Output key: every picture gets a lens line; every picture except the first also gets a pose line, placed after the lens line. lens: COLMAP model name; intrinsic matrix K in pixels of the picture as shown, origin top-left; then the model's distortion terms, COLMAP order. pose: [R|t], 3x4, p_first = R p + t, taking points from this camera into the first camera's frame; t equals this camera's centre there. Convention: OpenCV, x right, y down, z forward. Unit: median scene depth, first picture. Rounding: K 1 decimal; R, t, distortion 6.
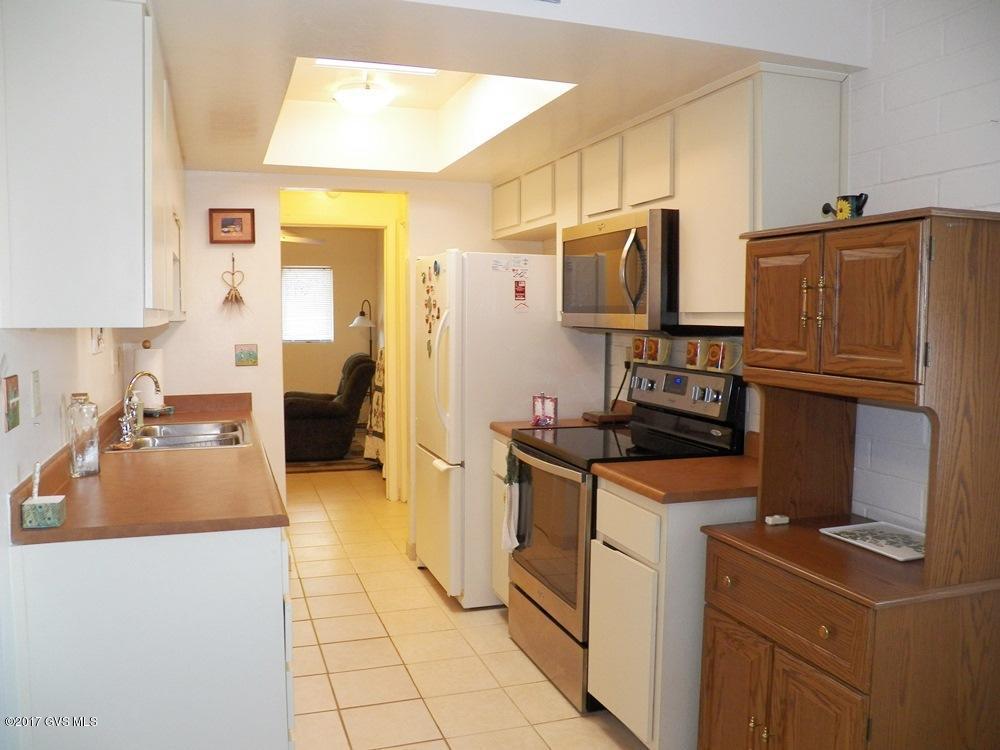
lens RADIAL K [[827.8, 0, 500.0], [0, 827.8, 375.0], [0, 0, 1]] dist [-0.113581, 0.088193]
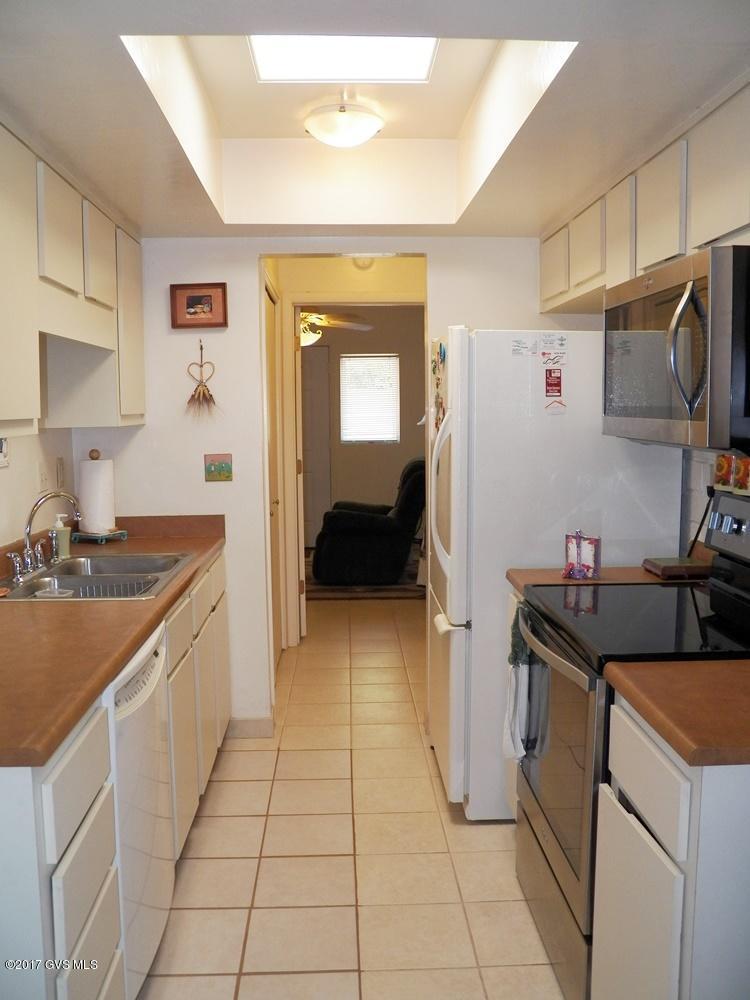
lens RADIAL K [[913.3, 0, 375.0], [0, 913.3, 500.0], [0, 0, 1]] dist [-0.091160, 0.021106]
pose [[0.961136, 0.019875, -0.275357, 0.092564], [-0.012014, 0.999472, 0.030204, -0.024033], [0.275812, -0.025722, 0.960867, 0.212780]]
